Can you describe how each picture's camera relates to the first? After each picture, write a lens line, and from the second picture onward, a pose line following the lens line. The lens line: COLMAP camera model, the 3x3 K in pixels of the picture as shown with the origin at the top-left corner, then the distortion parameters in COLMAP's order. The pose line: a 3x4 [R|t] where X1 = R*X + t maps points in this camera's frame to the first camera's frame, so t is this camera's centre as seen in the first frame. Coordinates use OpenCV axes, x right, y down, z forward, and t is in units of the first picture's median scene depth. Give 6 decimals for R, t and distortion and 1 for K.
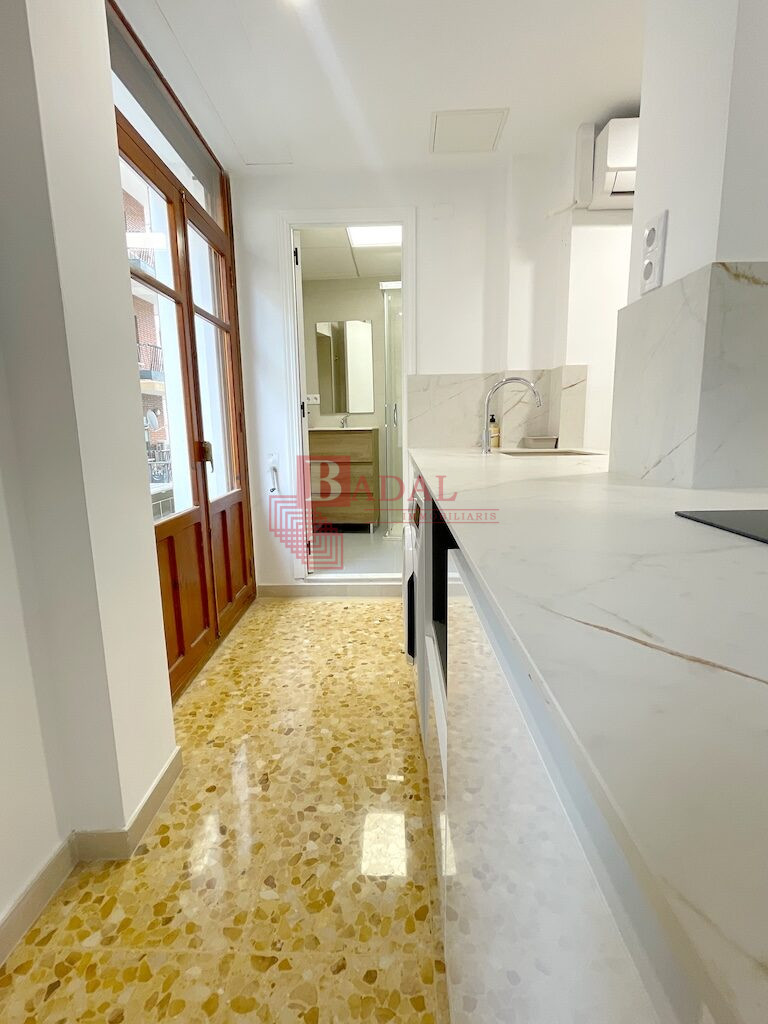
lens RADIAL K [[482.8, 0, 383.3], [0, 482.8, 511.9], [0, 0, 1]] dist [-0.002327, -0.000243]
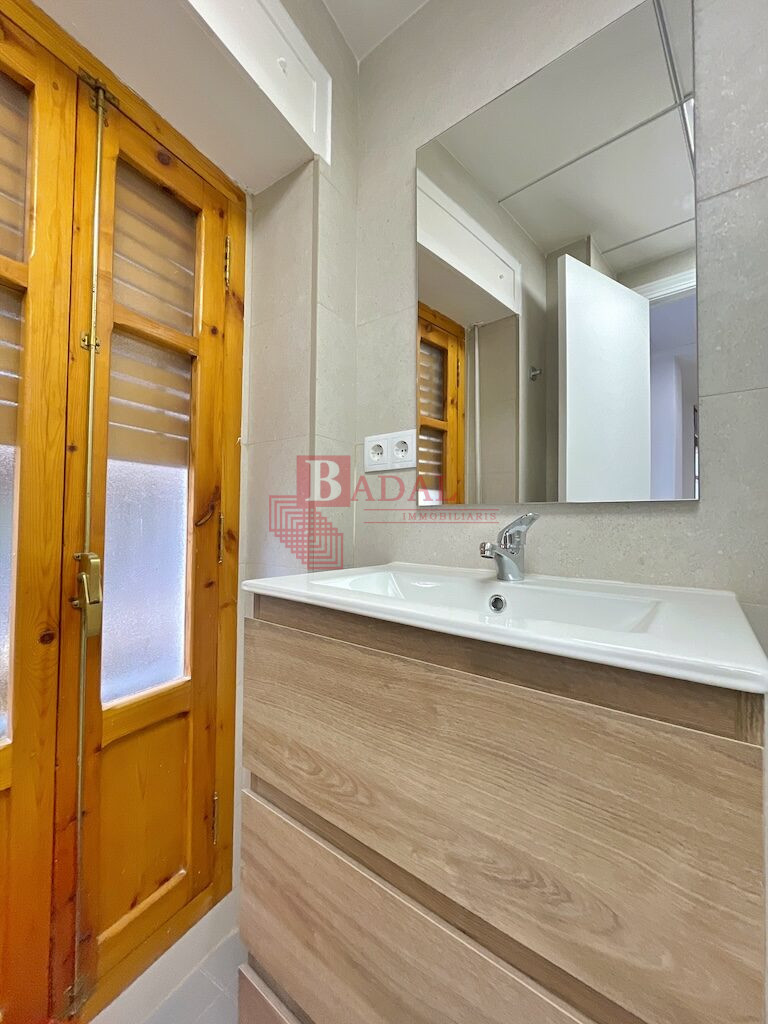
lens RADIAL K [[411.5, 0, 383.8], [0, 411.5, 512.9], [0, 0, 1]] dist [-0.003061, 0.000184]
pose [[0.859466, 0.015010, -0.510972, -0.065201], [-0.115419, 0.979455, -0.165366, -0.276087], [0.497992, 0.201102, 0.843541, 1.376808]]
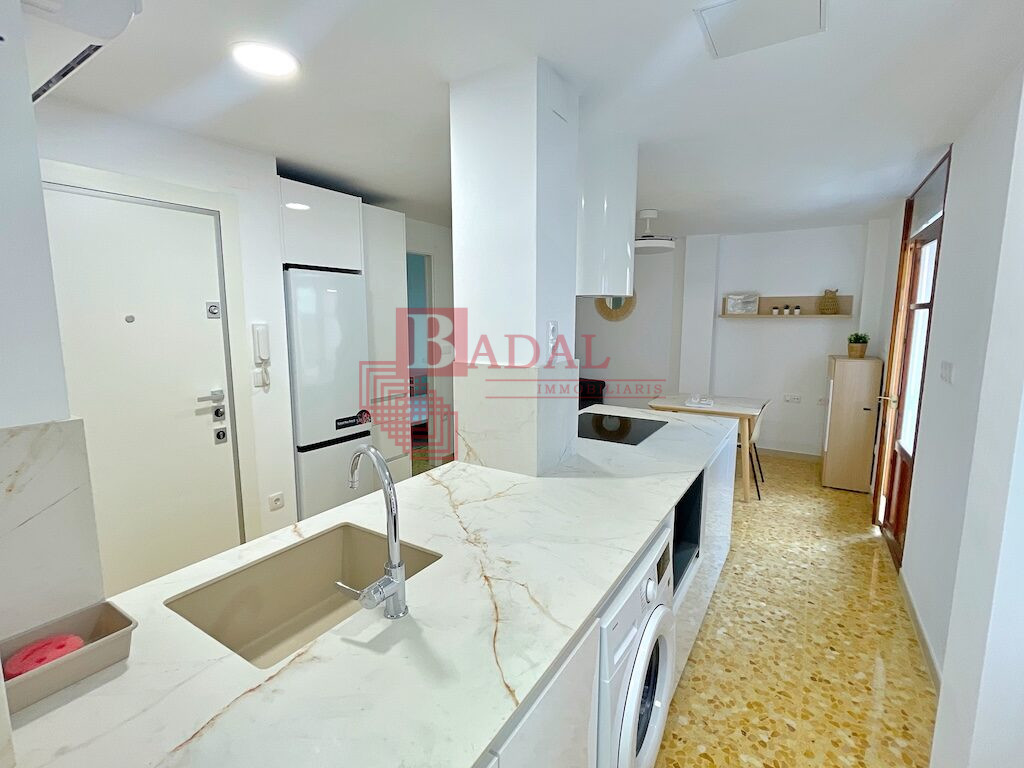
lens RADIAL K [[482.8, 0, 512.4], [0, 482.8, 382.6], [0, 0, 1]] dist [-0.002327, -0.000243]
pose [[-0.857878, -0.054763, 0.510927, -0.084129], [0.104250, 0.955078, 0.277411, -0.366841], [-0.503167, 0.291249, -0.813632, 1.038506]]
